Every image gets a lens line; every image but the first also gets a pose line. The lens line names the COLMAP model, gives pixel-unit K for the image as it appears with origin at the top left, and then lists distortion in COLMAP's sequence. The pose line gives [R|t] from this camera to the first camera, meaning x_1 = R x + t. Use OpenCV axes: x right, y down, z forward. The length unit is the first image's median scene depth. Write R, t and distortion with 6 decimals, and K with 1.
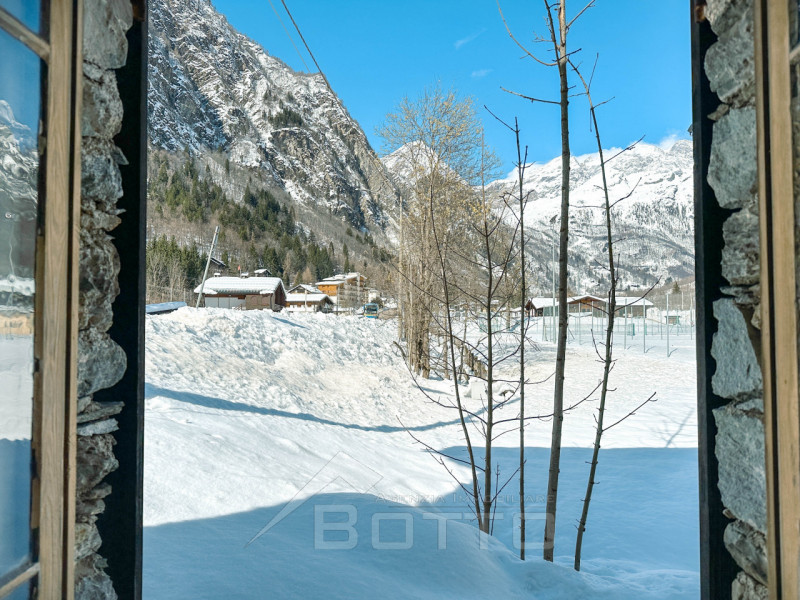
lens RADIAL K [[695.9, 0, 400.0], [0, 695.9, 300.0], [0, 0, 1]] dist [0.007223, -0.013647]
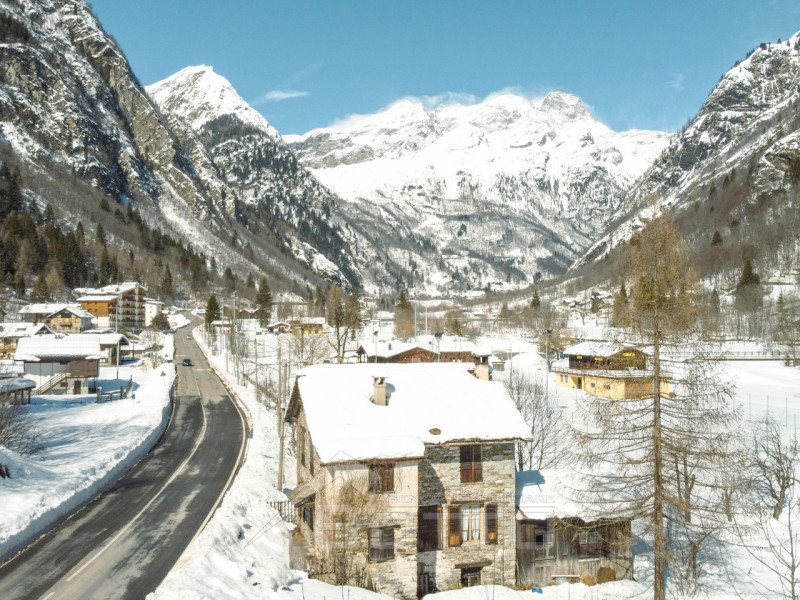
lens RADIAL K [[695.9, 0, 400.0], [0, 695.9, 300.0], [0, 0, 1]] dist [0.007223, -0.013647]
pose [[0.966573, 0.005842, 0.256326, 0.035501], [0.011263, 0.997808, -0.065212, 0.047289], [-0.256145, 0.065919, 0.964388, 0.282939]]
